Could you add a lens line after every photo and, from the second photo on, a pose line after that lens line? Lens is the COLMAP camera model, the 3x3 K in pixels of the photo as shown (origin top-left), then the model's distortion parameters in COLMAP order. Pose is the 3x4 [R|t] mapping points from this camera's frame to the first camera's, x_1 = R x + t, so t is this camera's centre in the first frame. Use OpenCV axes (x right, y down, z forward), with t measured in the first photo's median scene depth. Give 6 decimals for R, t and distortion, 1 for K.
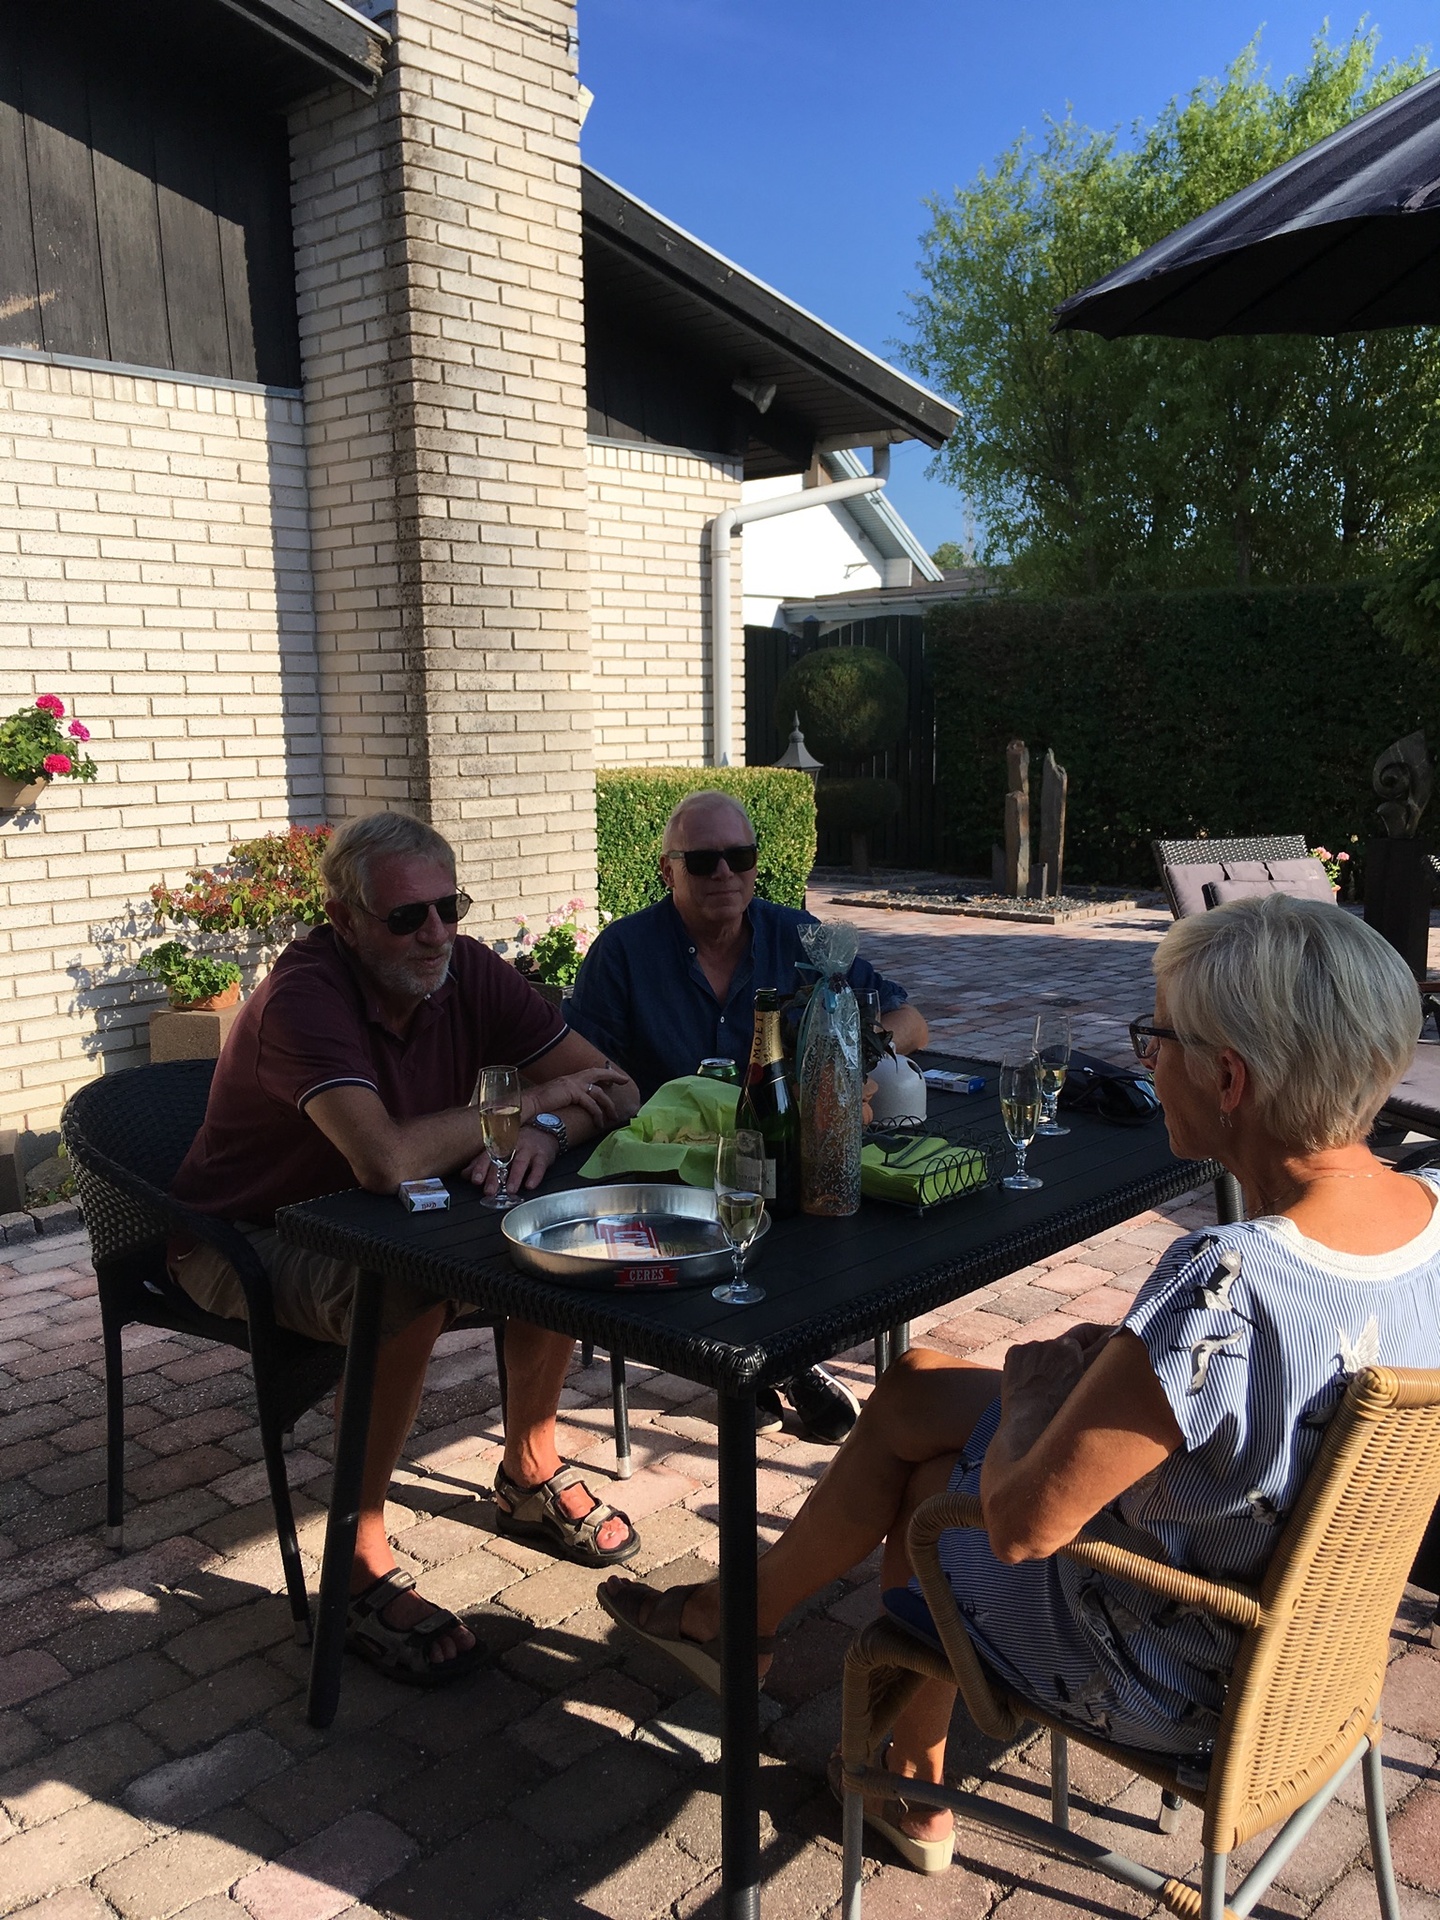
lens RADIAL K [[1625.6, 0, 720.5], [0, 1625.6, 965.0], [0, 0, 1]] dist [0.083044, -0.022251]
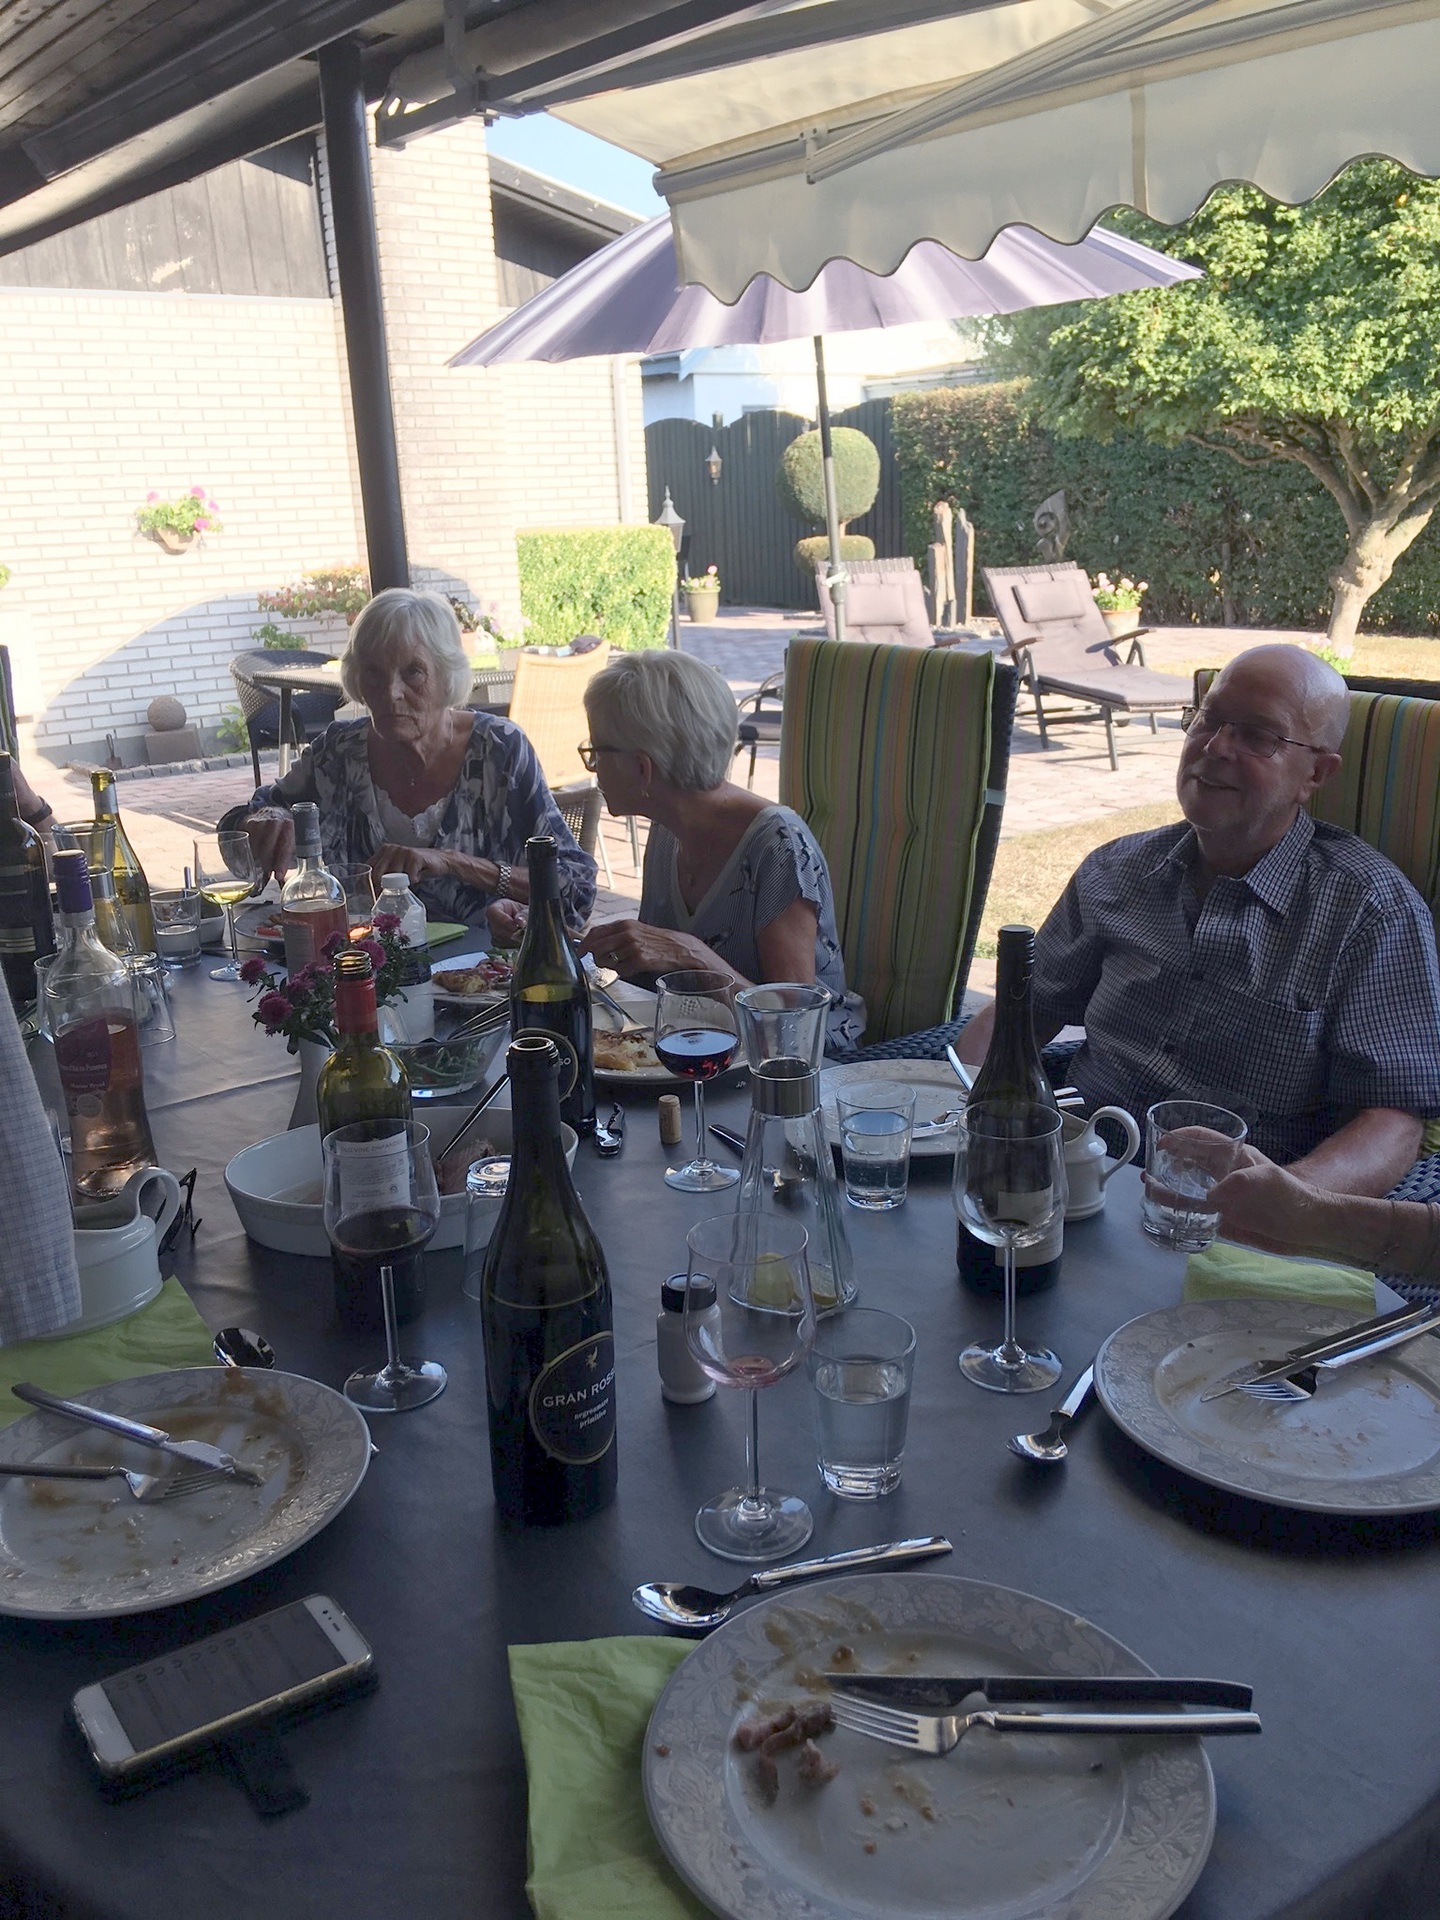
lens RADIAL K [[1625.6, 0, 716.6], [0, 1625.6, 959.4], [0, 0, 1]] dist [0.083044, -0.022251]
pose [[0.990767, 0.016276, -0.134595, 0.380064], [0.001338, 0.991545, 0.129753, 0.109569], [0.135569, -0.128735, 0.982369, -0.717833]]
